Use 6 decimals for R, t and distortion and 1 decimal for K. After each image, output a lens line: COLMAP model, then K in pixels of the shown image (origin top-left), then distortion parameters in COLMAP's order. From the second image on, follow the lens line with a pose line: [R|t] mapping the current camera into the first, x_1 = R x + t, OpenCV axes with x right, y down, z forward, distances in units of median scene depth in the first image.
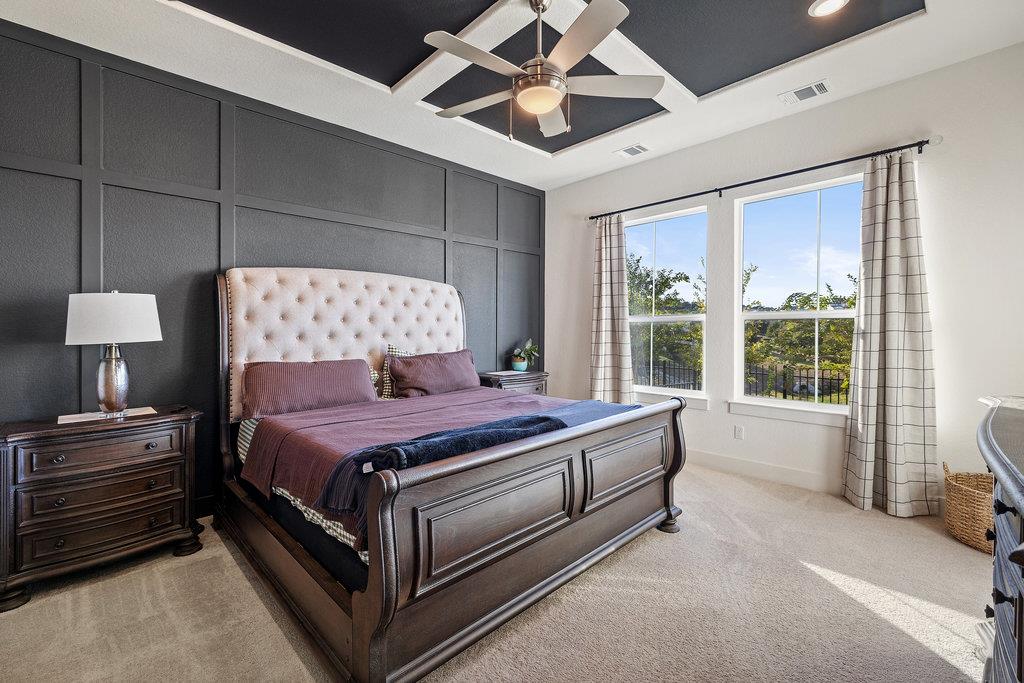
lens RADIAL K [[436.2, 0, 504.7], [0, 436.2, 334.2], [0, 0, 1]] dist [0.000516, -0.000256]
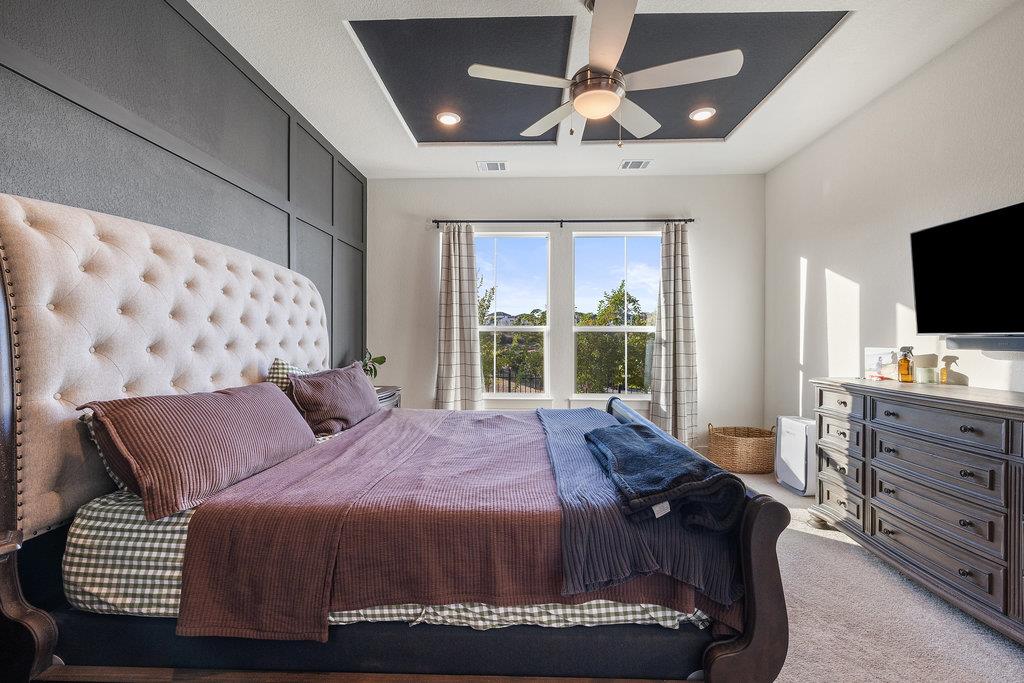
lens RADIAL K [[436.2, 0, 507.4], [0, 436.2, 340.8], [0, 0, 1]] dist [0.000516, -0.000256]
pose [[0.717915, 0.004883, 0.696114, -0.493273], [-0.001150, 0.999982, -0.005829, 0.000170], [-0.696130, 0.003384, 0.717908, 0.288924]]
